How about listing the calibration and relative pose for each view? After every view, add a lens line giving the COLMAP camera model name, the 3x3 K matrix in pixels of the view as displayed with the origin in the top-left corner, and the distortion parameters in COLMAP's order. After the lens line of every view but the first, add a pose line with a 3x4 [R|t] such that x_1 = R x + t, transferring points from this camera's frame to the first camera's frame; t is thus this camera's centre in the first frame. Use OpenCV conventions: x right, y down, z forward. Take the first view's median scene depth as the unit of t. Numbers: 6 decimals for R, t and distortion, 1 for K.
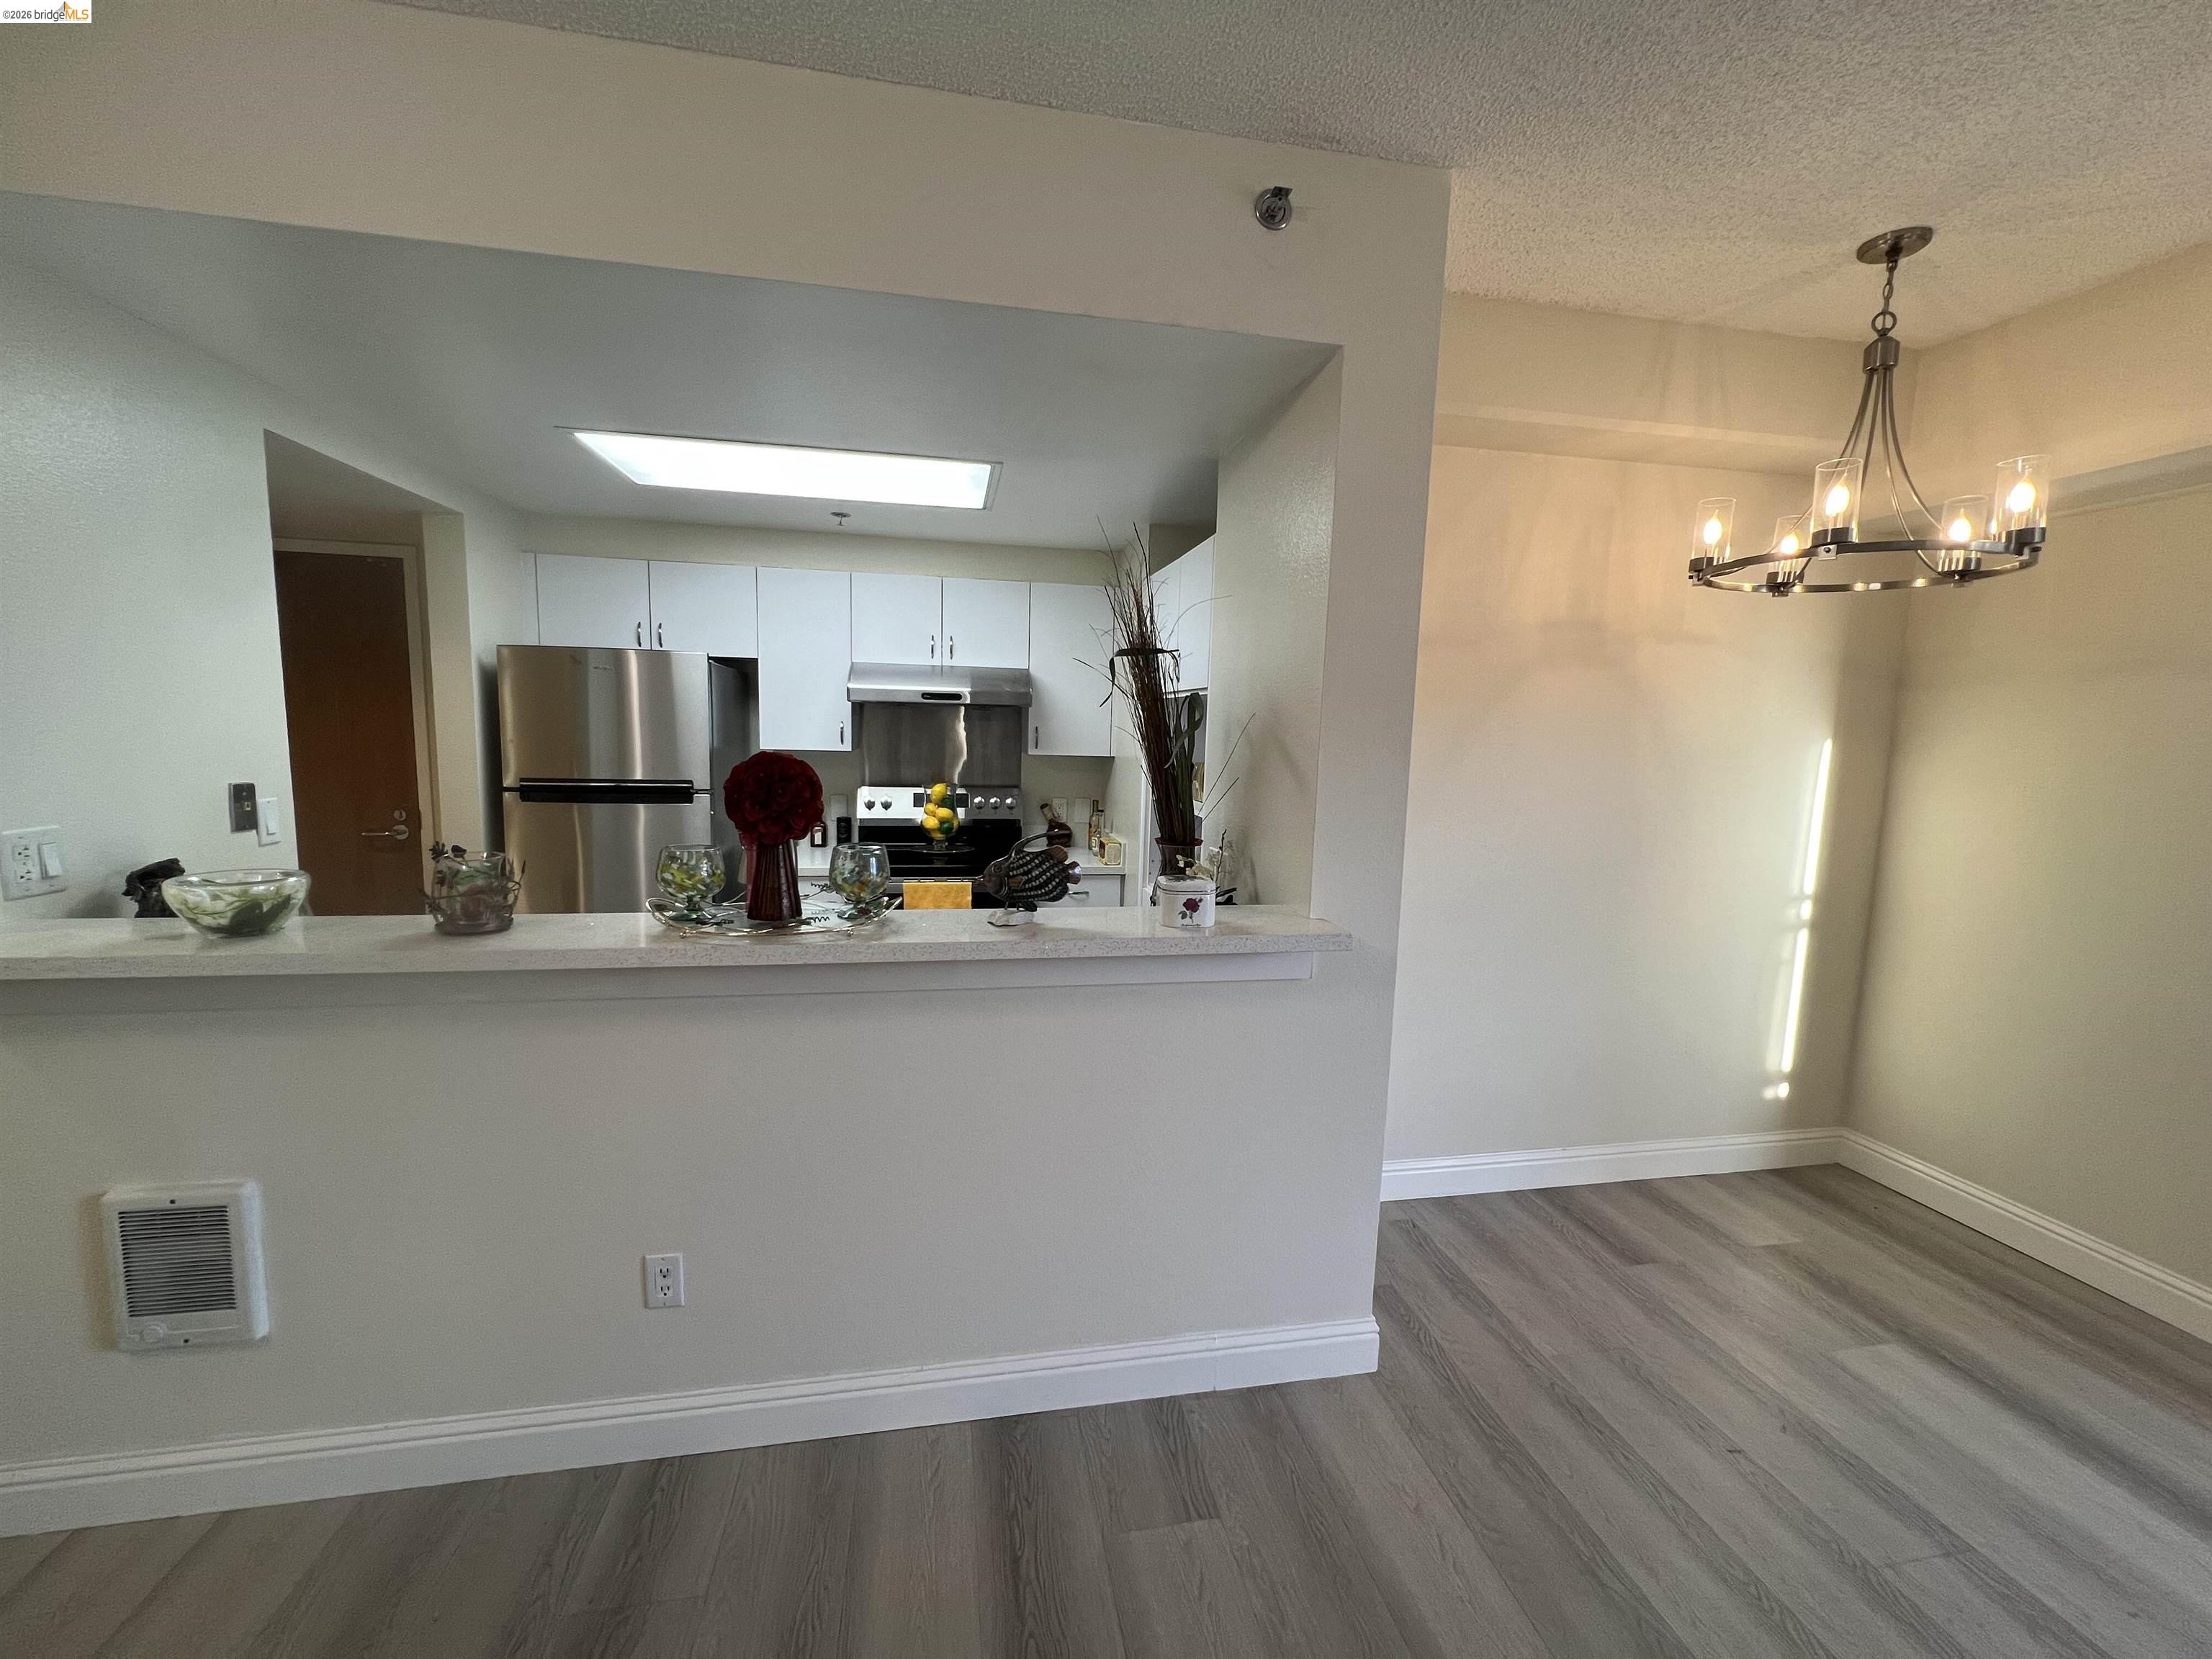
lens RADIAL K [[890.9, 0, 1106.0], [0, 890.9, 829.5], [0, 0, 1]] dist [0.023786, -0.021469]
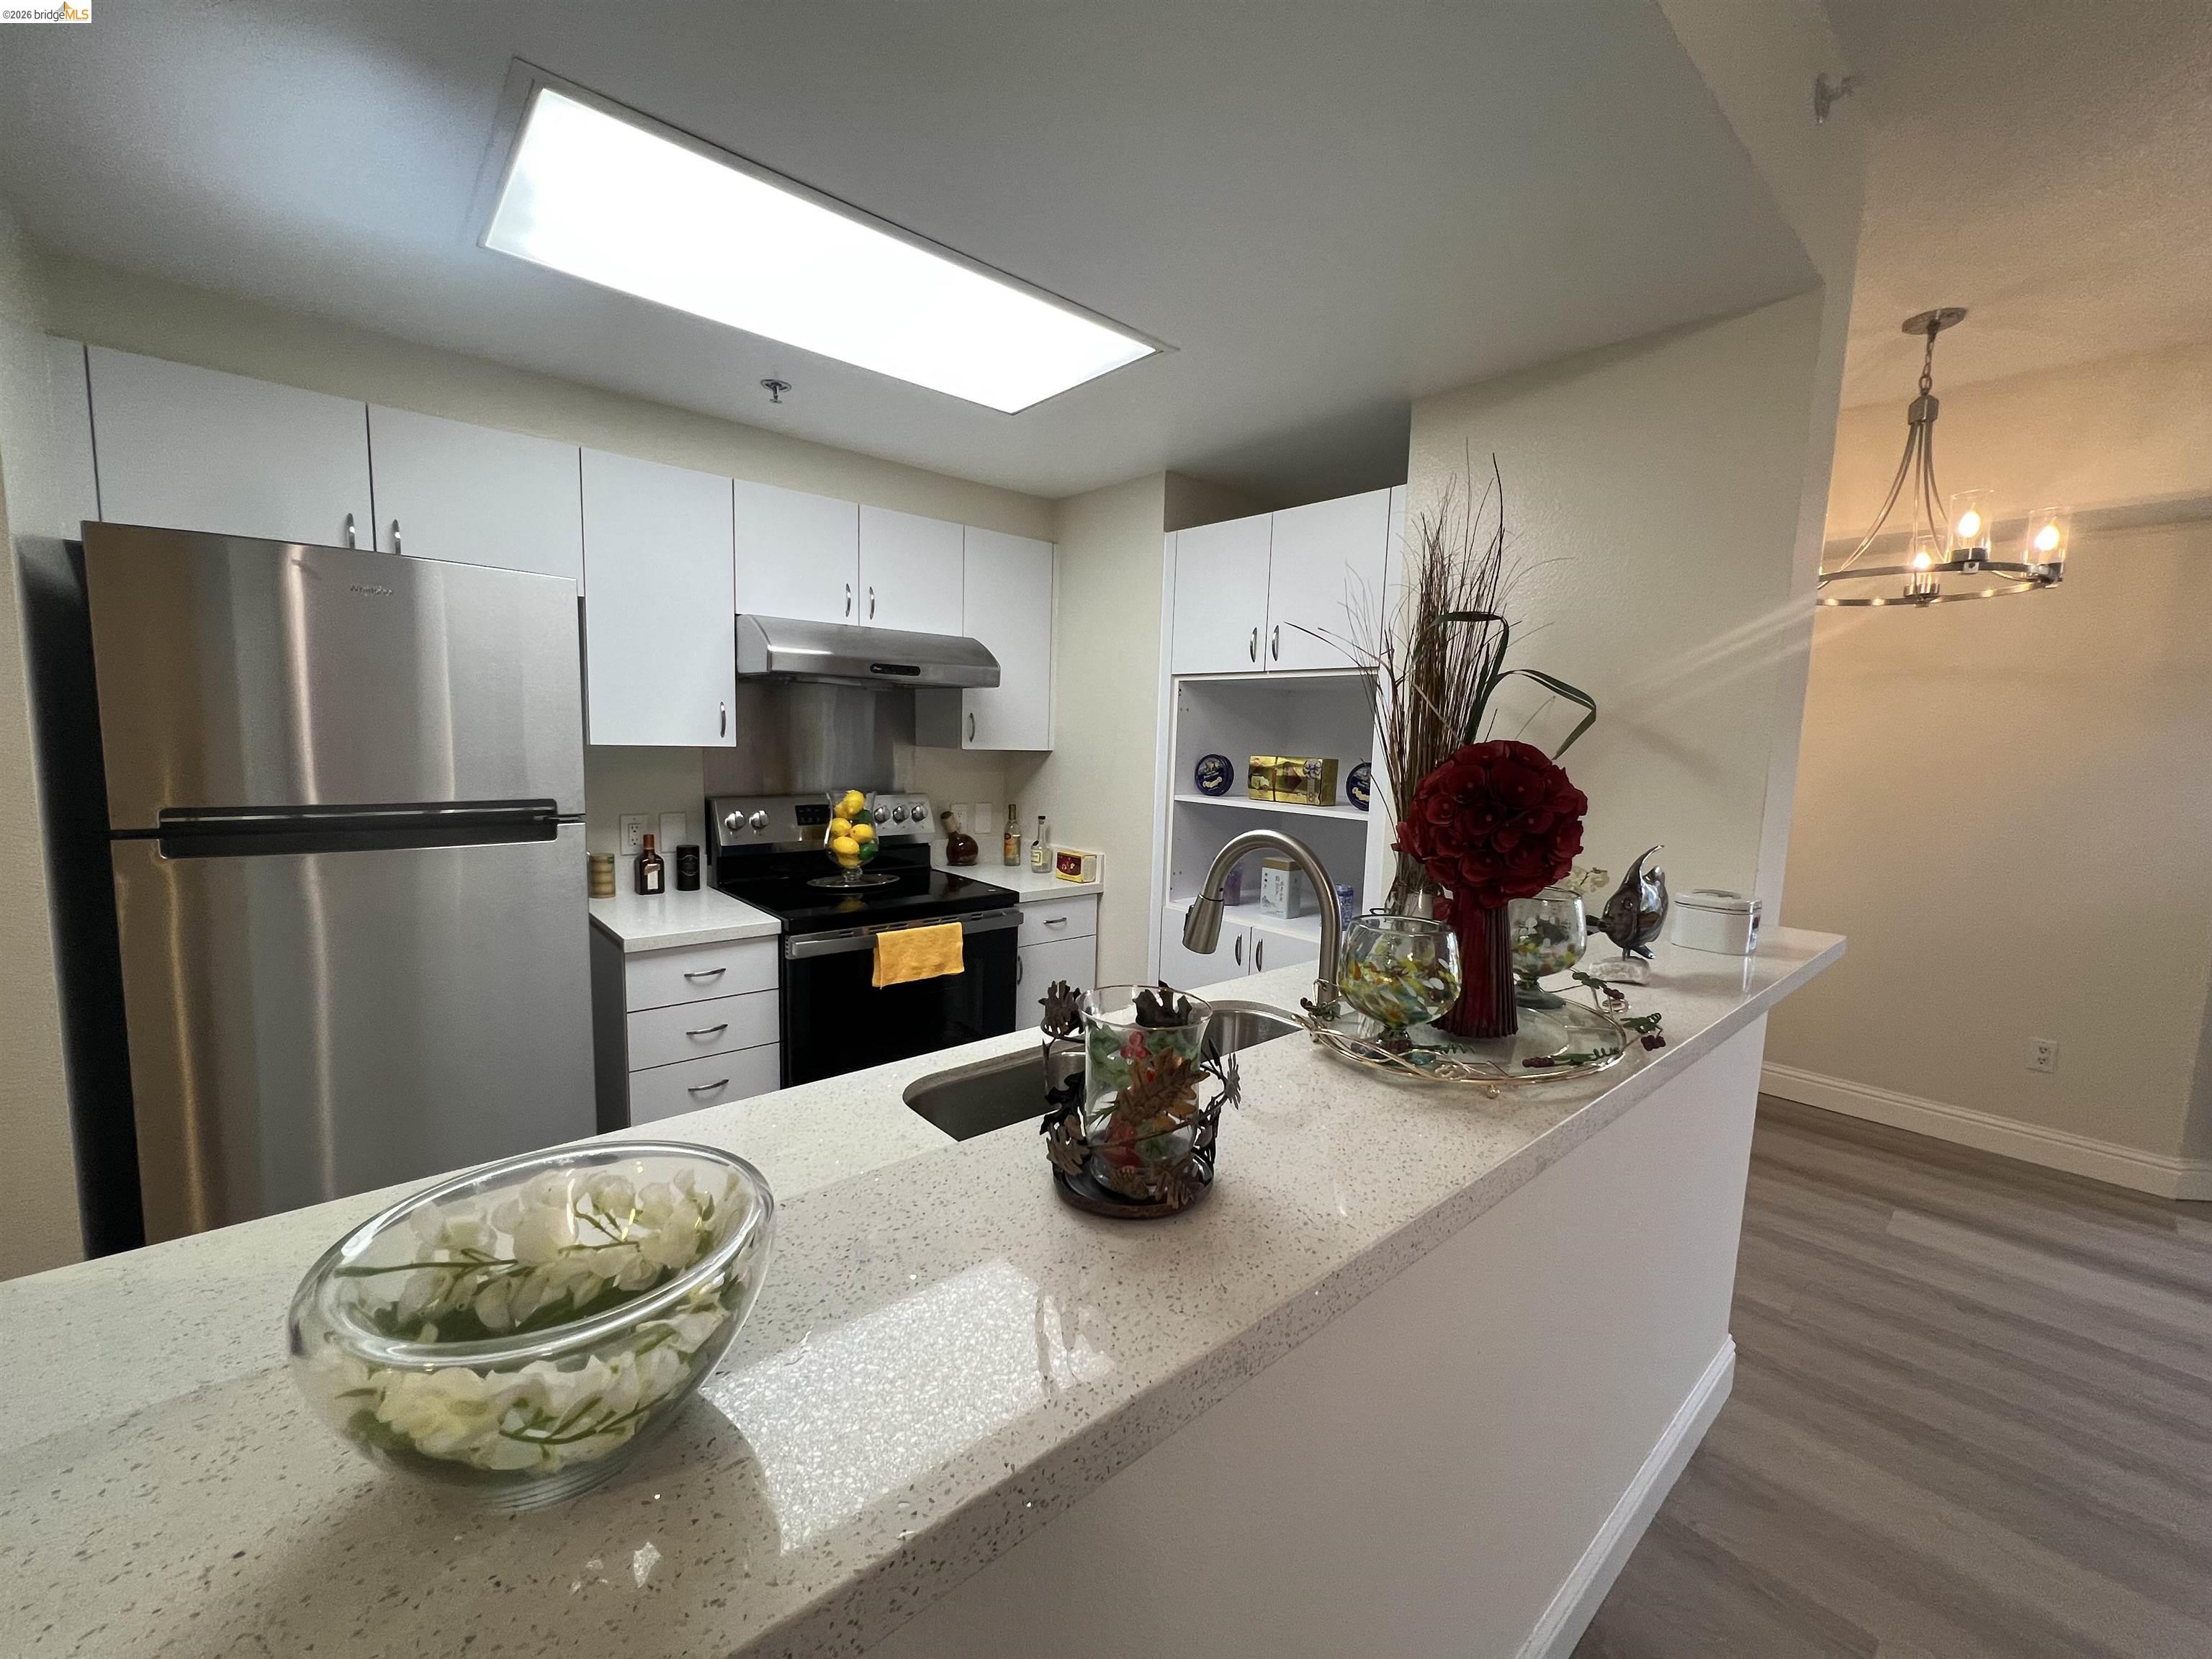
lens RADIAL K [[888.2, 0, 1106.0], [0, 888.2, 829.5], [0, 0, 1]] dist [0.000370, 0.000371]
pose [[0.856016, -0.057789, 0.513709, -0.402764], [0.054330, 0.998286, 0.021770, -0.026188], [-0.514086, 0.009274, 0.857688, 0.292529]]
